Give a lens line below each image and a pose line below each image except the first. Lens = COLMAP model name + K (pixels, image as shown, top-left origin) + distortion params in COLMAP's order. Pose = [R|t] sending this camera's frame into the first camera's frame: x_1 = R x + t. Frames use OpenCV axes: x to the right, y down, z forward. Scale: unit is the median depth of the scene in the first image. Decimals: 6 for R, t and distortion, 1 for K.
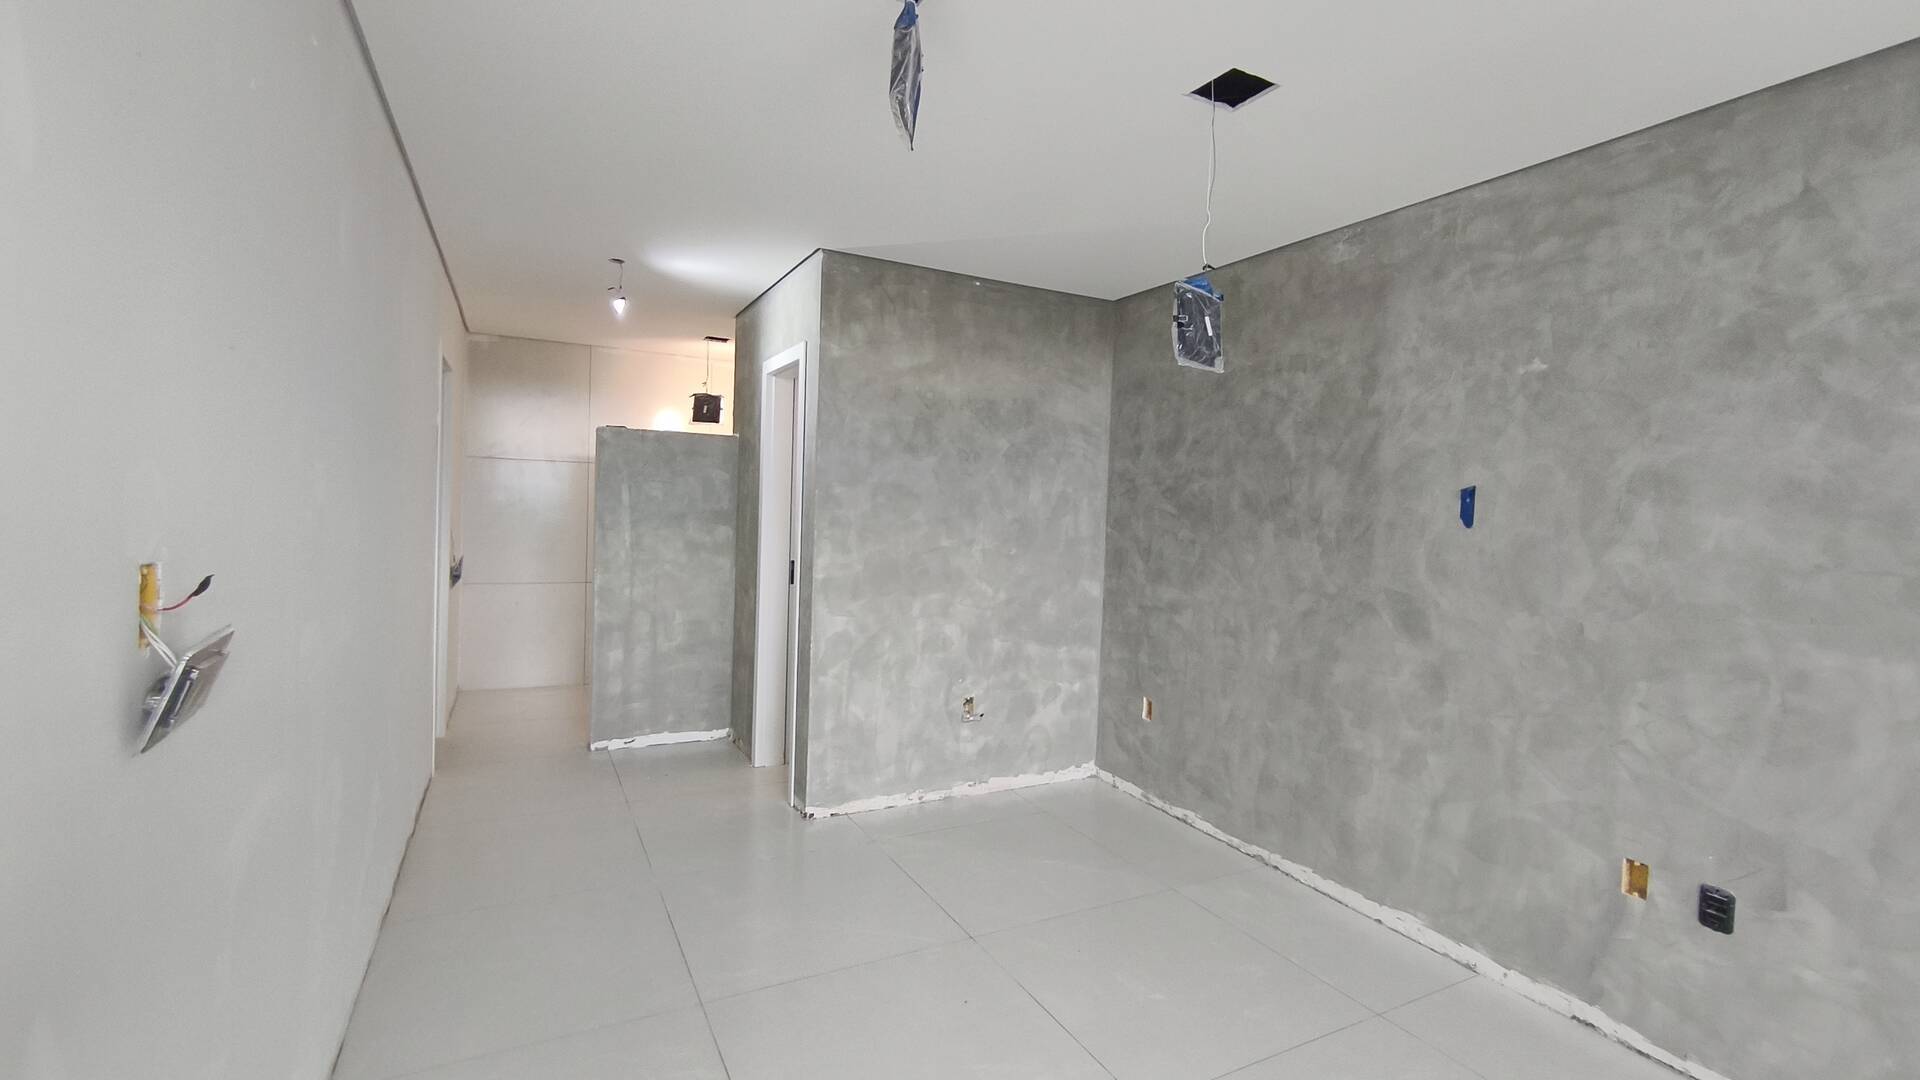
lens RADIAL K [[835.7, 0, 966.4], [0, 835.7, 535.0], [0, 0, 1]] dist [-0.001999, 0.000678]
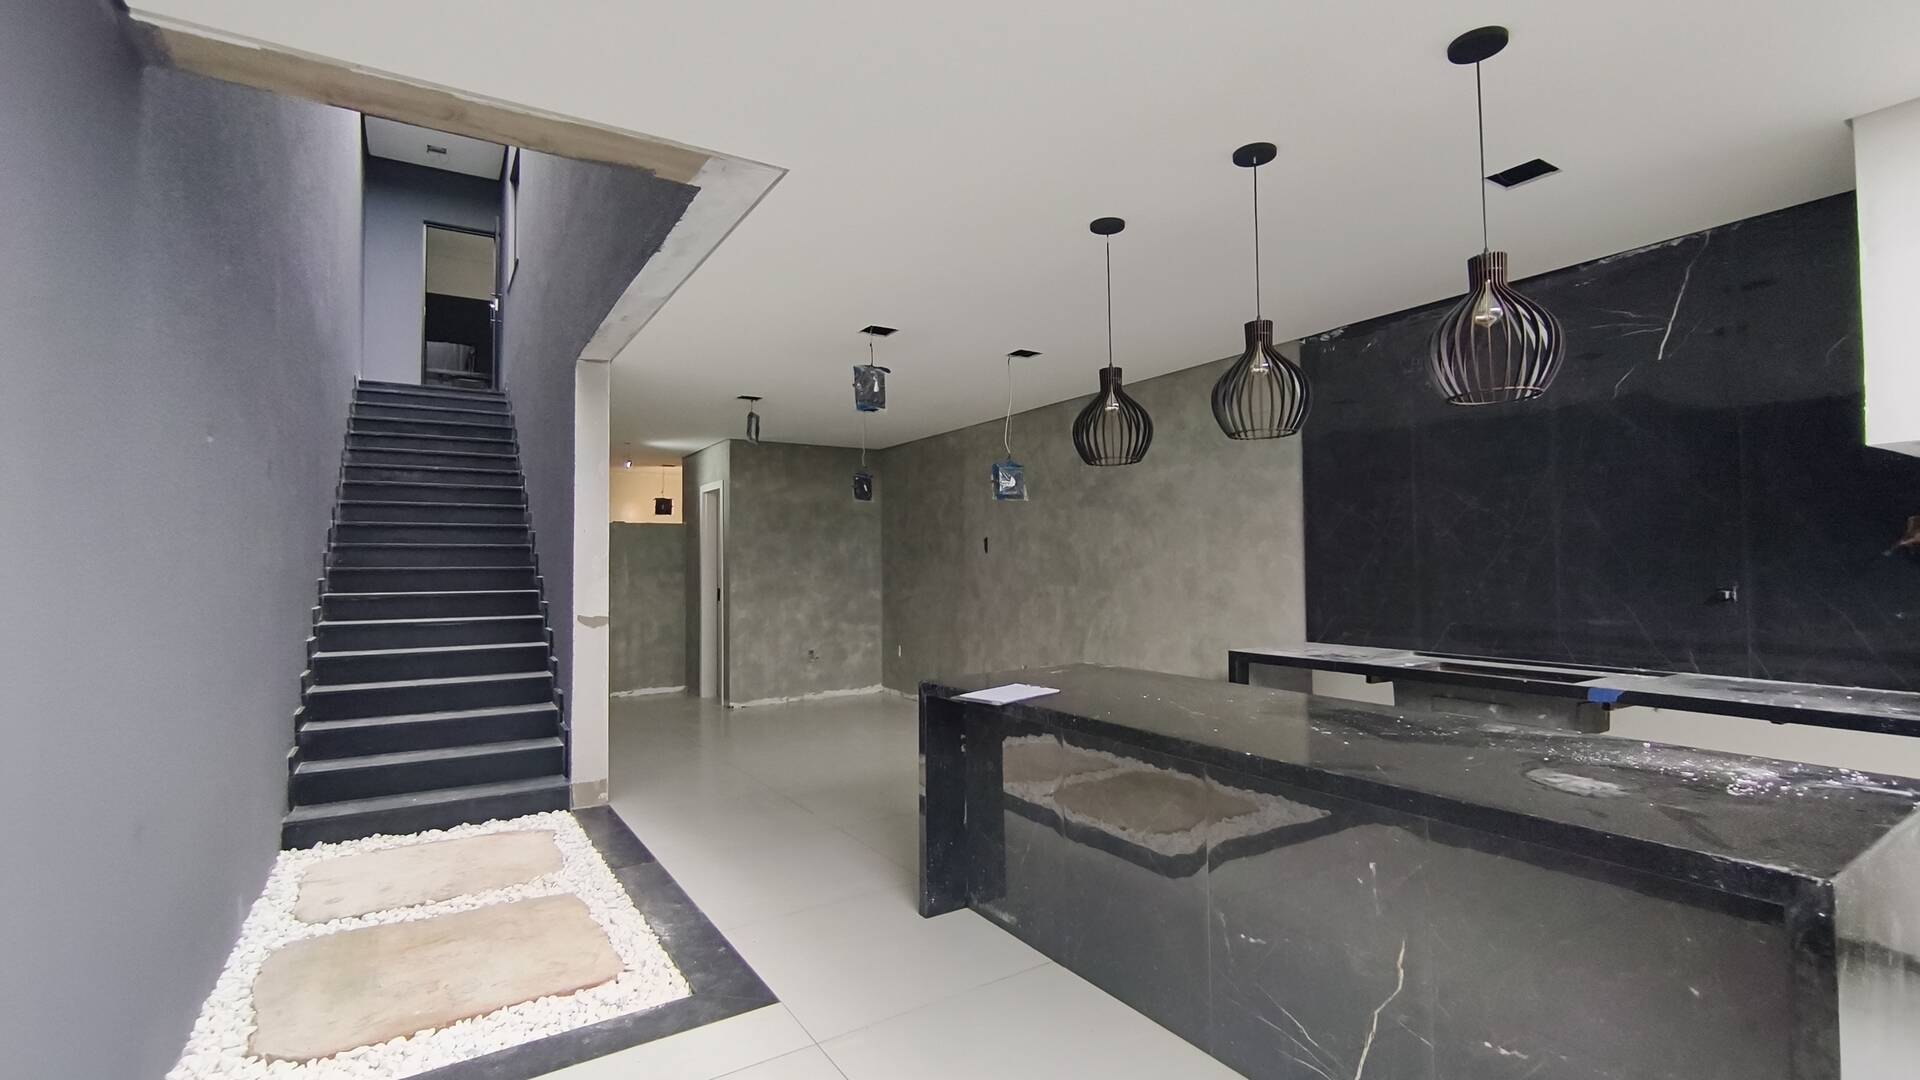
lens RADIAL K [[837.7, 0, 971.4], [0, 837.7, 530.0], [0, 0, 1]] dist [0.002252, -0.001659]
pose [[0.994009, -0.044081, 0.100014, 0.199358], [0.051066, 0.996351, -0.068388, 0.064393], [-0.096635, 0.073085, 0.992633, -1.069310]]
